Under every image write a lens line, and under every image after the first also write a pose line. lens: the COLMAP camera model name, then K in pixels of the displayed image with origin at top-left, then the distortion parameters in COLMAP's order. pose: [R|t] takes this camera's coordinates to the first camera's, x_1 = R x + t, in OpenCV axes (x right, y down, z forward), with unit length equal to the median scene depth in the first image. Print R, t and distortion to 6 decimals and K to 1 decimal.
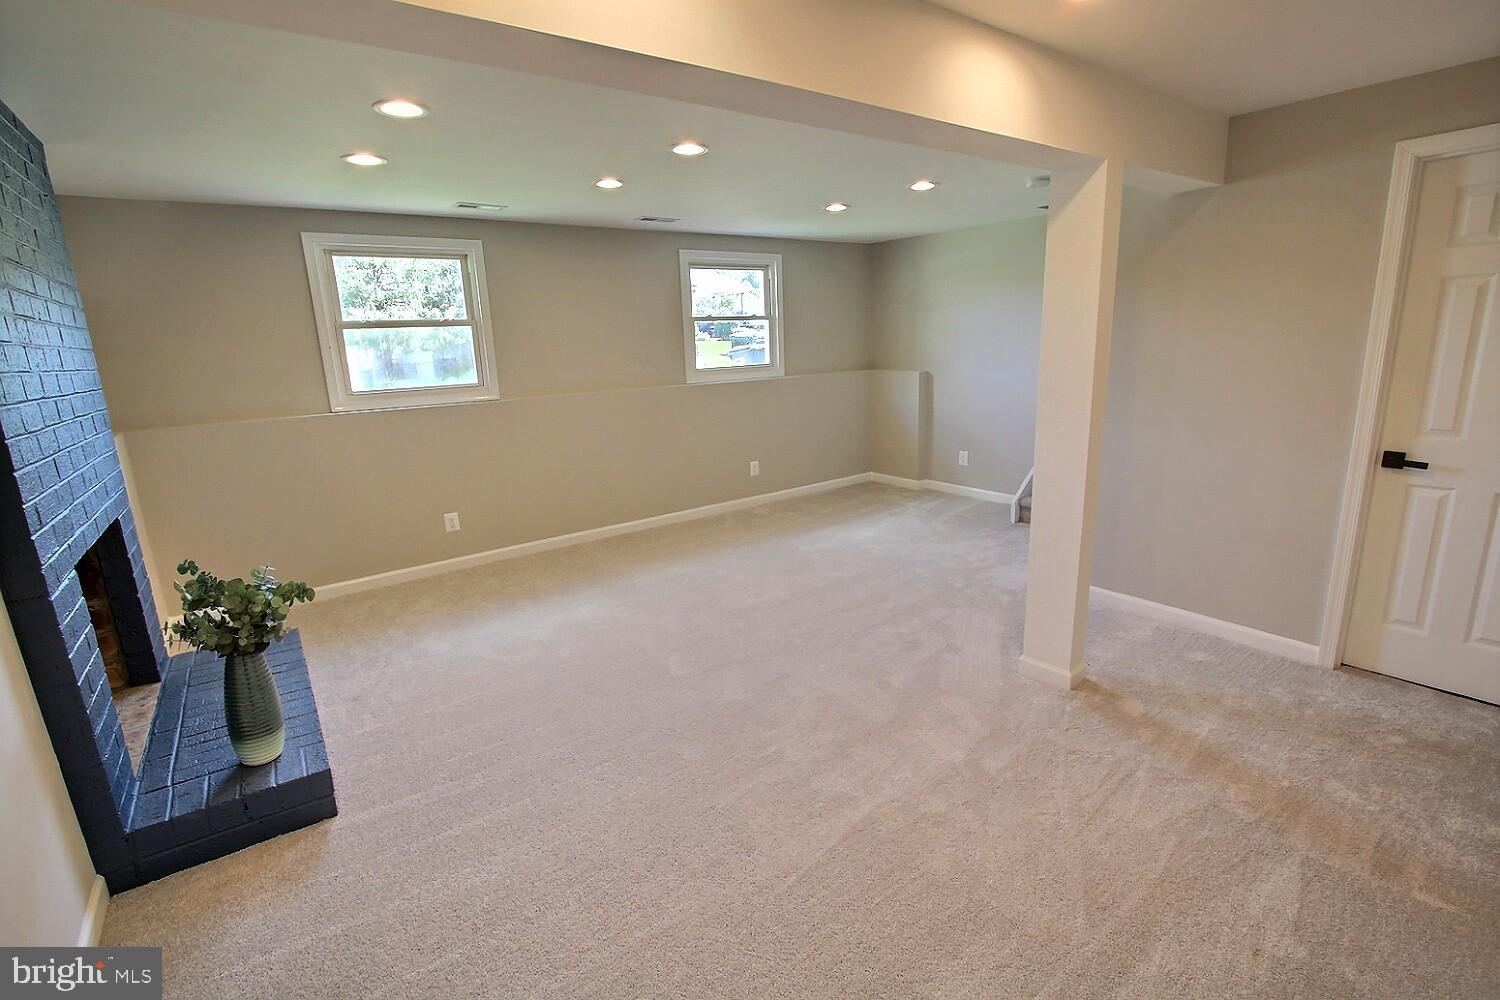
lens RADIAL K [[690.6, 0, 749.8], [0, 690.6, 503.7], [0, 0, 1]] dist [-0.015901, 0.001812]
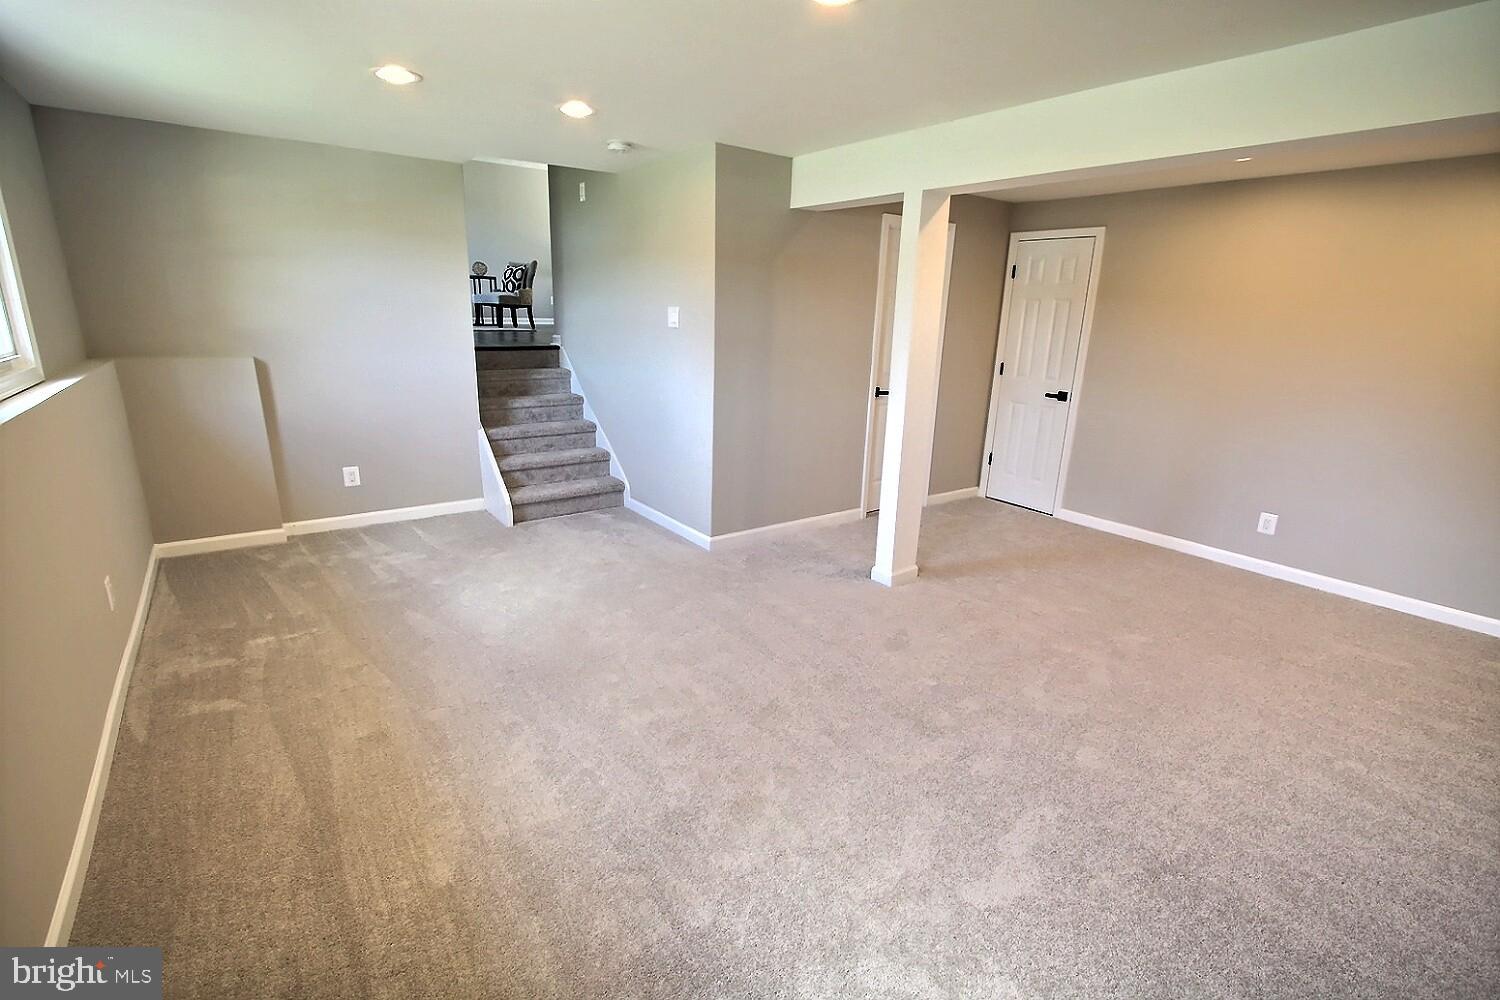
lens RADIAL K [[690.6, 0, 749.0], [0, 690.6, 503.0], [0, 0, 1]] dist [-0.015901, 0.001812]
pose [[-0.002047, -0.236505, 0.971628, -0.407503], [0.199627, 0.951976, 0.232142, -0.127999], [-0.979870, 0.194439, 0.045264, 0.592223]]
